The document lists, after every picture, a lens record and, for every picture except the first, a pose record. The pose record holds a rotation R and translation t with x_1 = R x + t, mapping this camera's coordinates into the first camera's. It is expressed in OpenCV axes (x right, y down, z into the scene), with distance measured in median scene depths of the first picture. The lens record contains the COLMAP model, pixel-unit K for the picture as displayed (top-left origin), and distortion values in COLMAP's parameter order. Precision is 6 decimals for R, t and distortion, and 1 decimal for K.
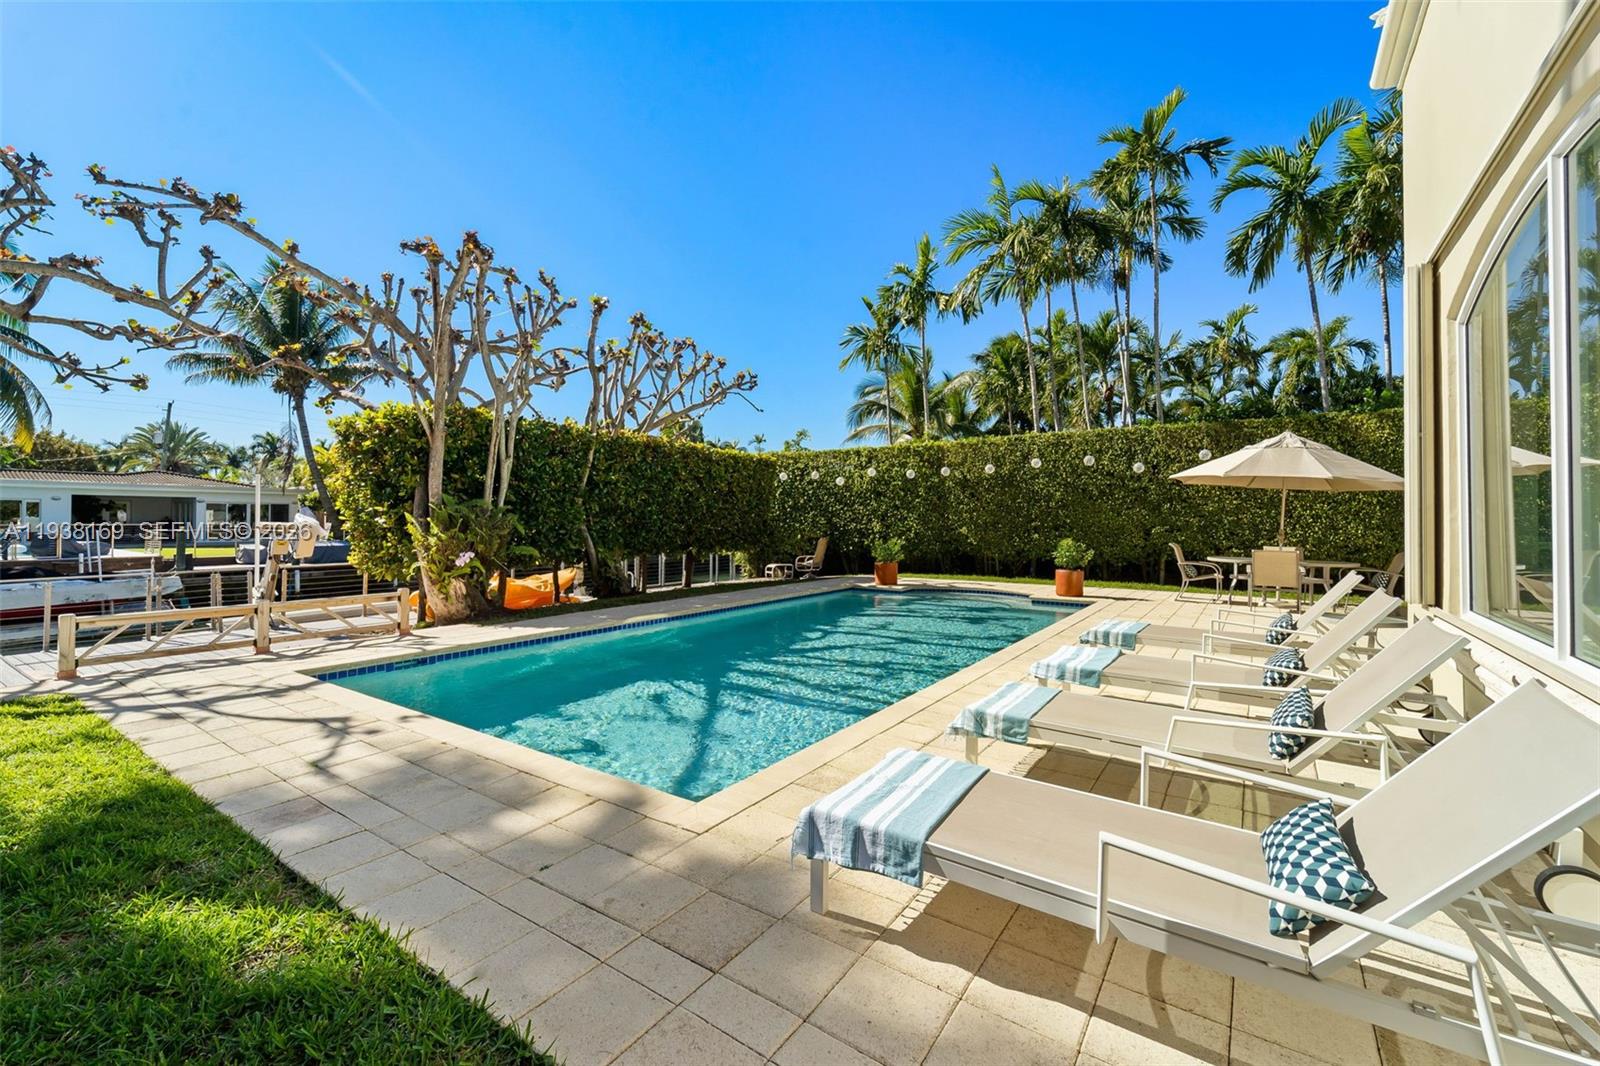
lens RADIAL K [[657.2, 0, 800.8], [0, 657.2, 529.7], [0, 0, 1]] dist [0.001136, -0.000050]
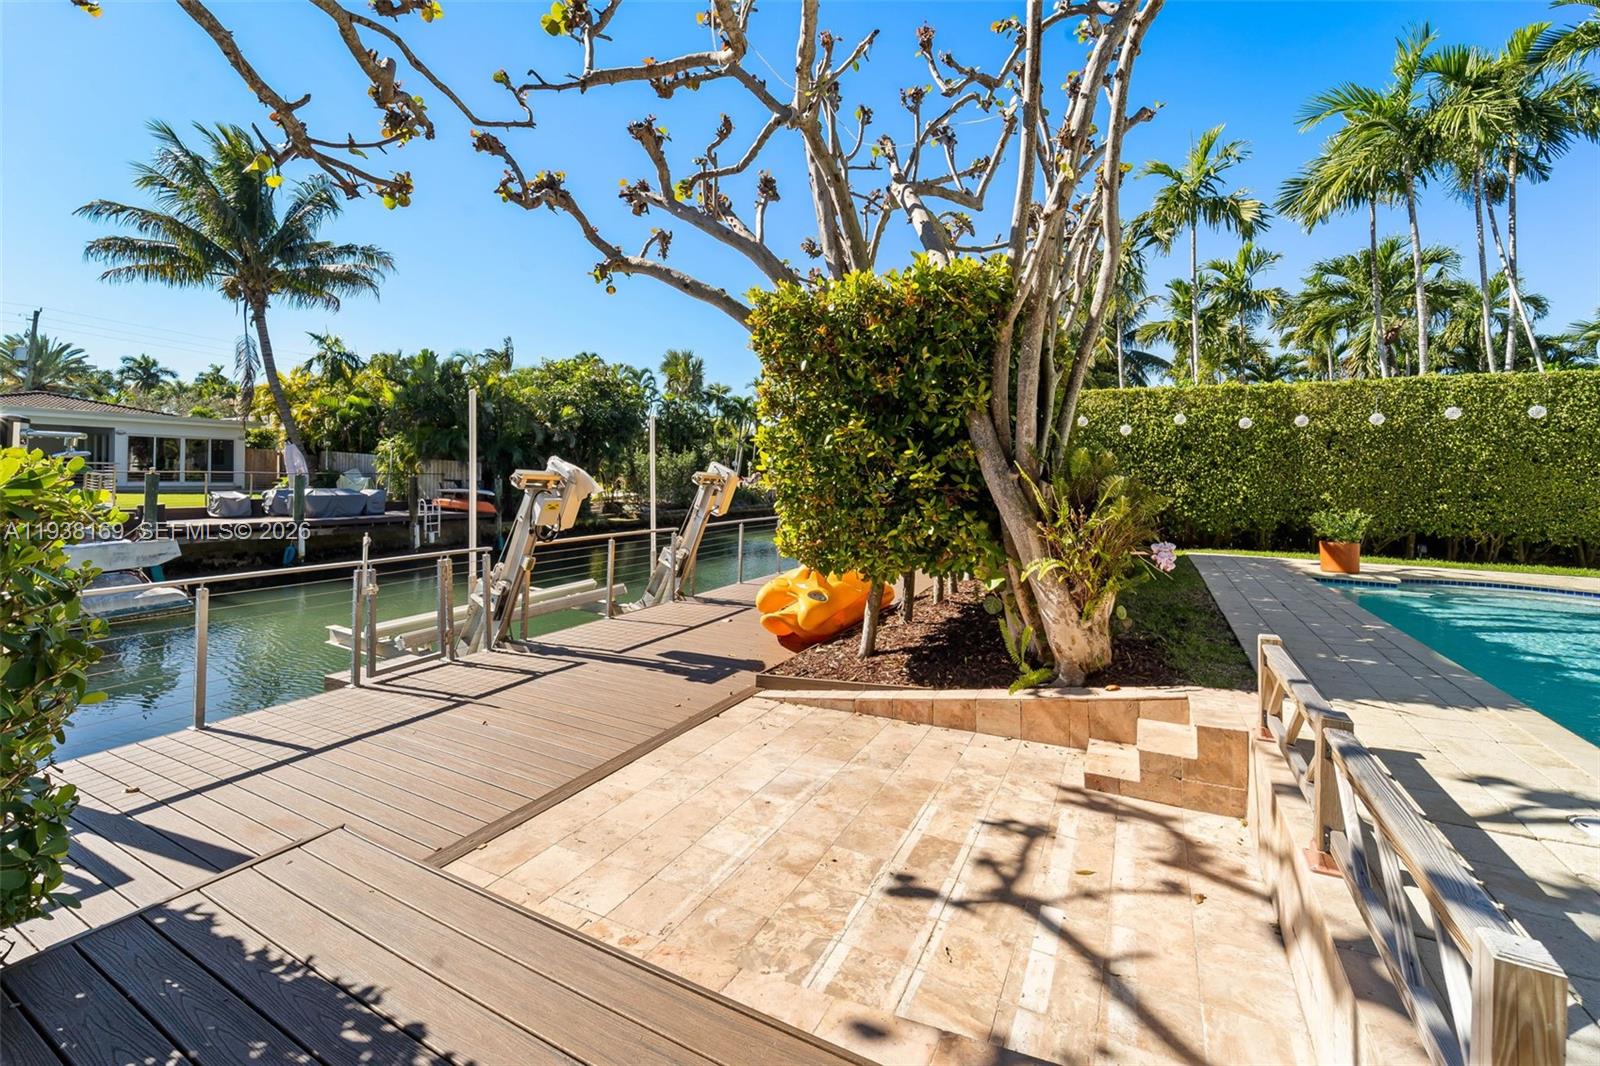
lens RADIAL K [[657.2, 0, 785.2], [0, 657.2, 505.8], [0, 0, 1]] dist [0.001136, -0.000050]
pose [[0.993280, 0.015975, 0.114630, -0.406518], [-0.020406, 0.999085, 0.037584, -0.003508], [-0.113925, -0.039670, 0.992697, 0.240980]]
